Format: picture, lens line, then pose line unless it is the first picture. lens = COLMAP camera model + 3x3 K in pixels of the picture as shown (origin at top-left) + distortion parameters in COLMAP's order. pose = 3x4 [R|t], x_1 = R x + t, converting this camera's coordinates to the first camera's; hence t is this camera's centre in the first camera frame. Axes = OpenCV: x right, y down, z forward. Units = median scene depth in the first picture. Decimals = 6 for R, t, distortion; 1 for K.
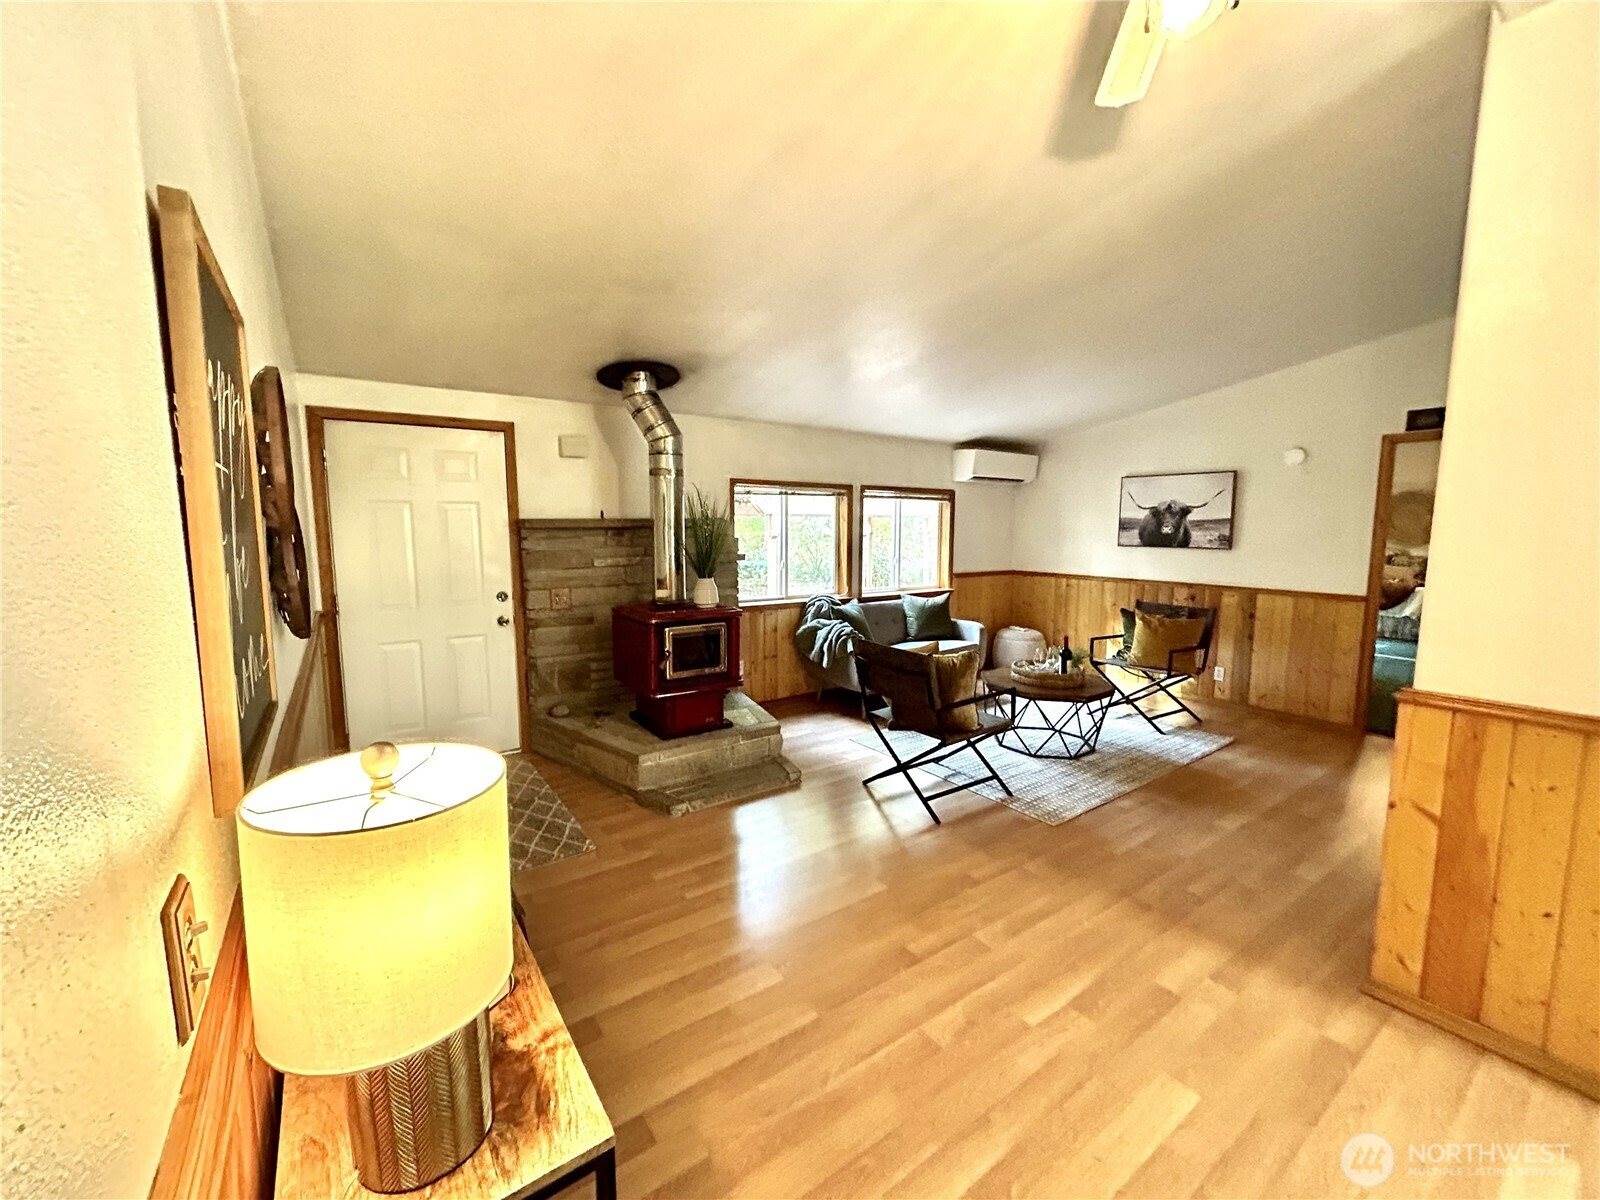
lens RADIAL K [[648.7, 0, 799.9], [0, 648.7, 593.2], [0, 0, 1]] dist [-0.003043, 0.000071]
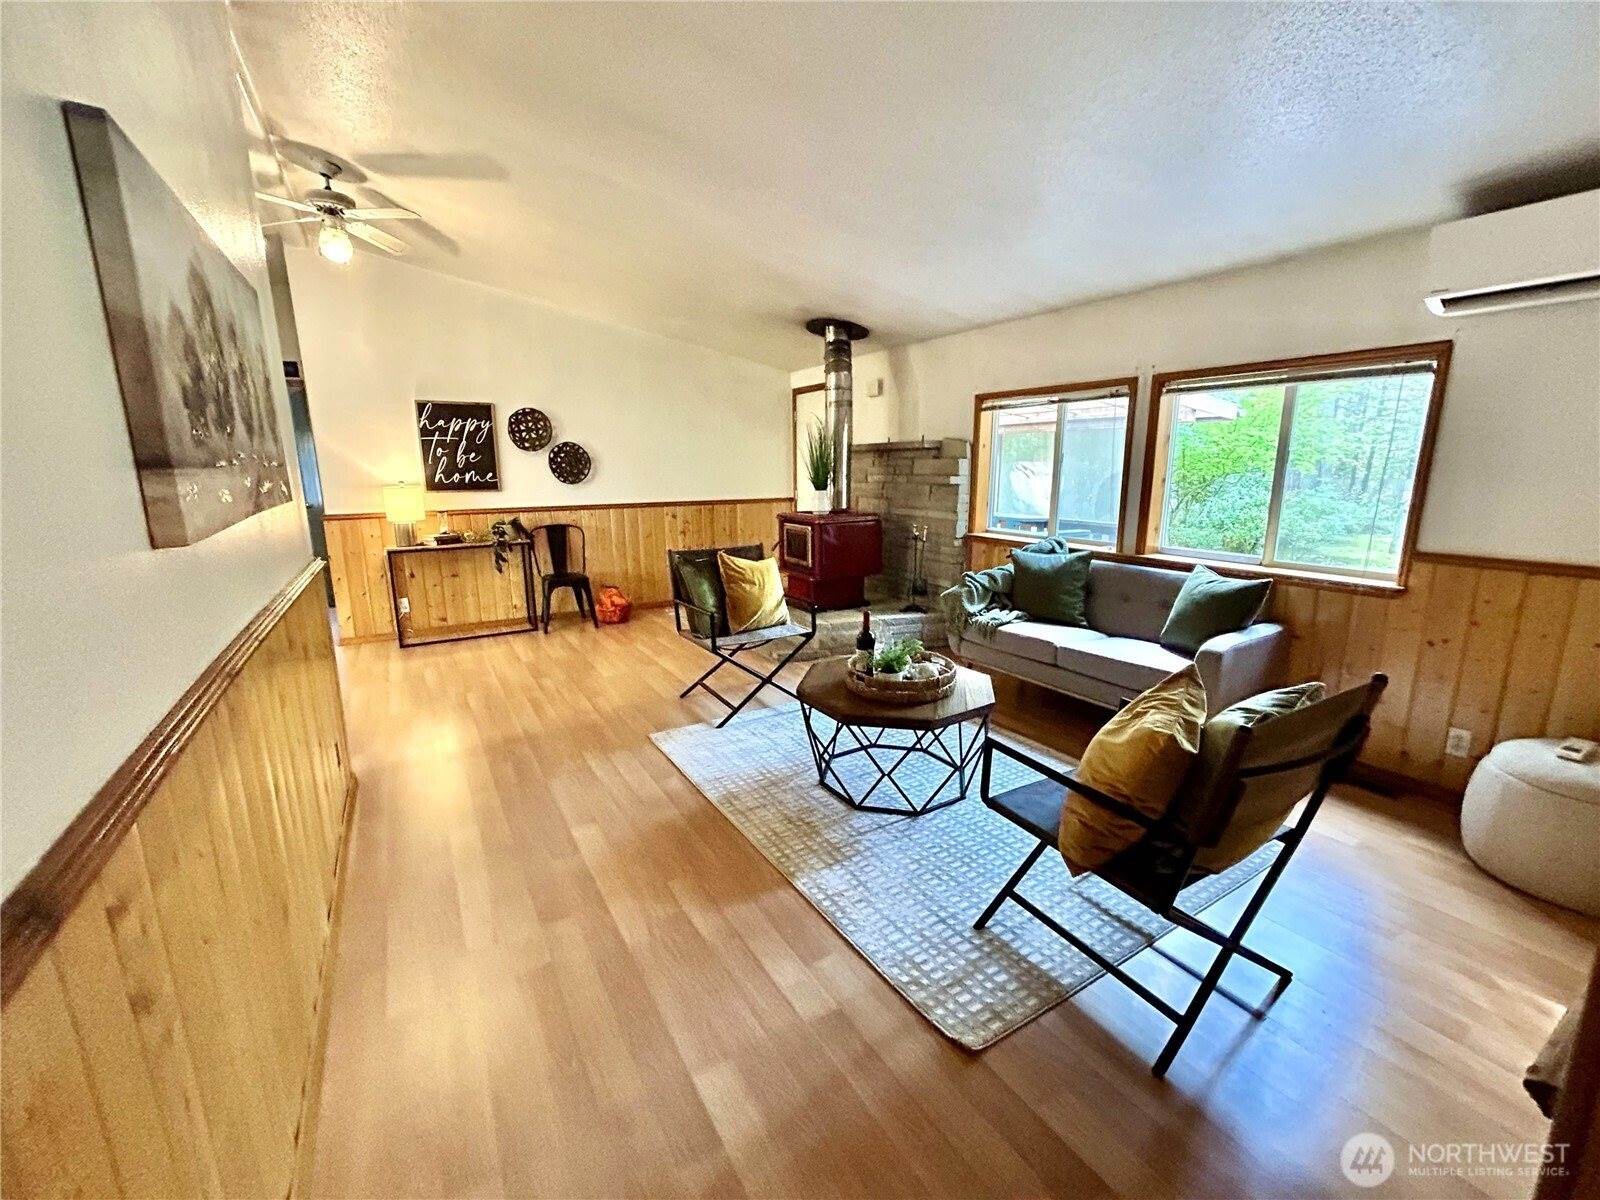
lens RADIAL K [[648.7, 0, 795.5], [0, 648.7, 598.8], [0, 0, 1]] dist [-0.003043, 0.000071]
pose [[-0.068739, 0.203427, -0.976674, 0.981387], [-0.102418, 0.972378, 0.209740, -0.069043], [0.992364, 0.114447, -0.046006, 0.919720]]
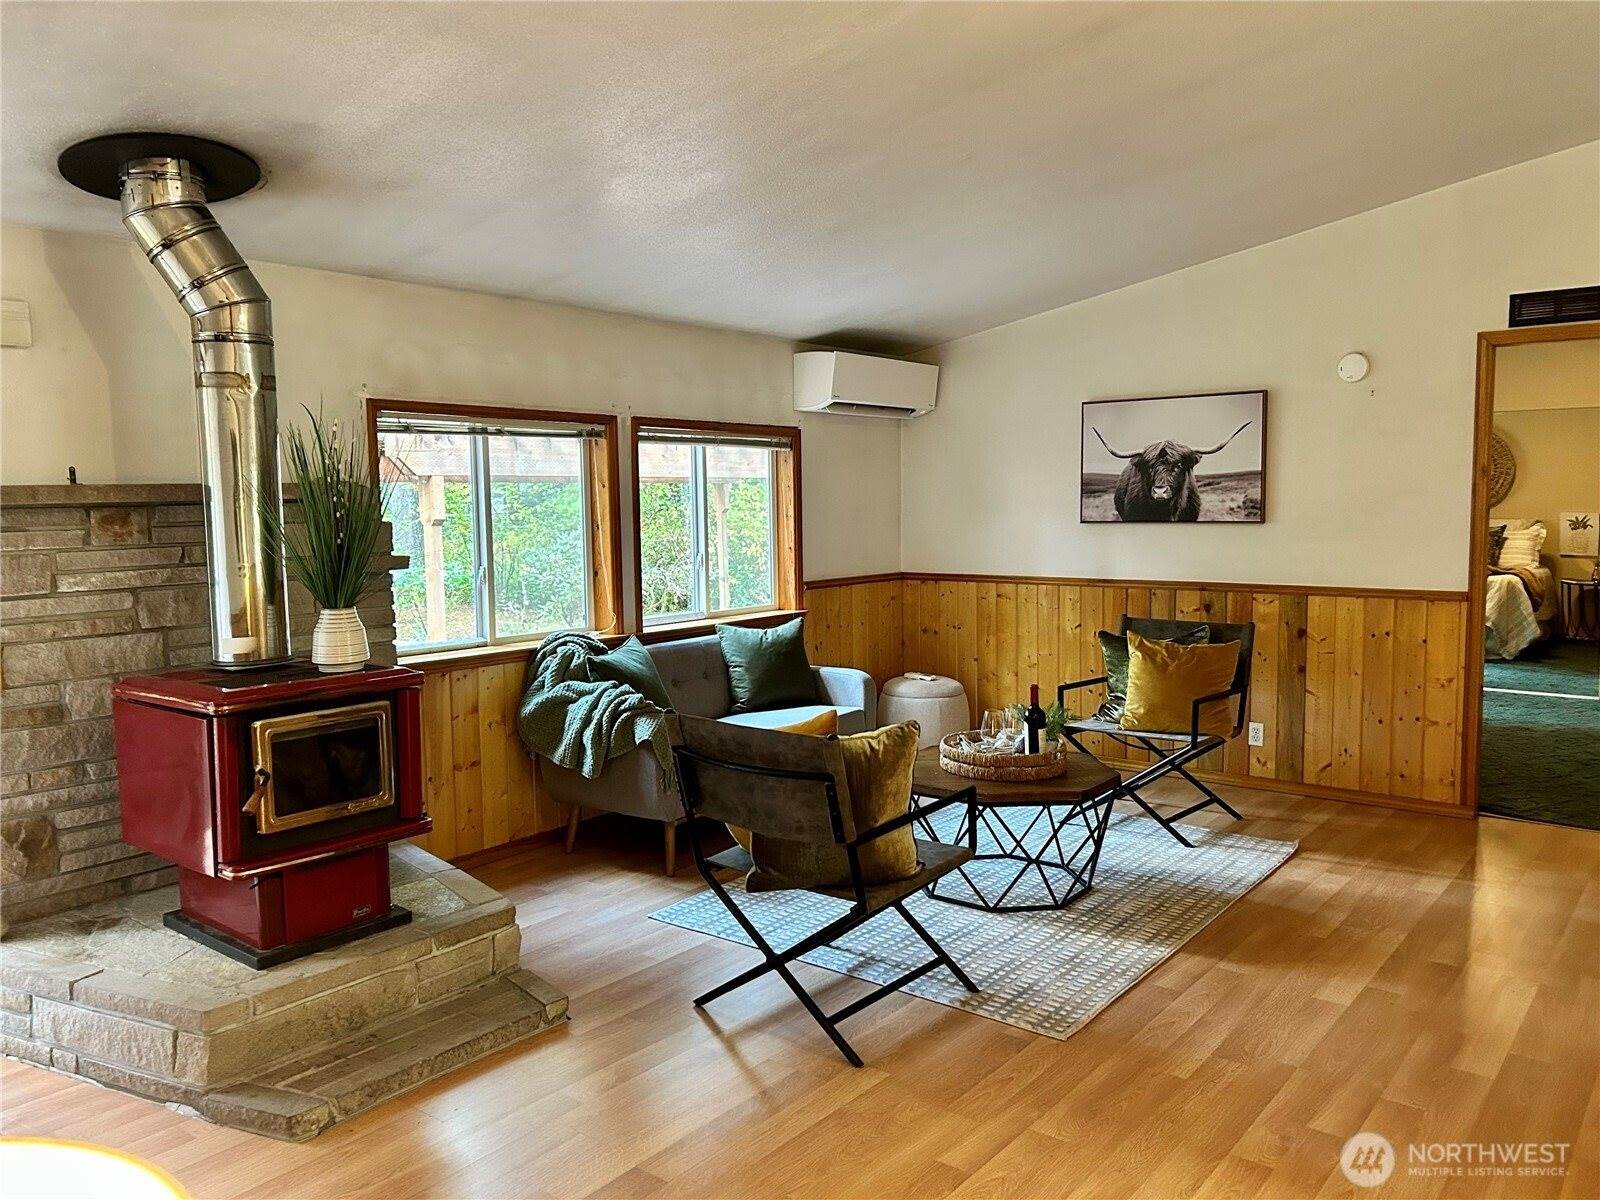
lens RADIAL K [[1207.9, 0, 805.6], [0, 1207.9, 596.3], [0, 0, 1]] dist [0.041666, -0.026464]
pose [[0.960190, -0.040013, 0.276468, -0.057042], [0.046850, 0.998737, -0.018168, -0.000073], [-0.275392, 0.030398, 0.960851, 0.057973]]
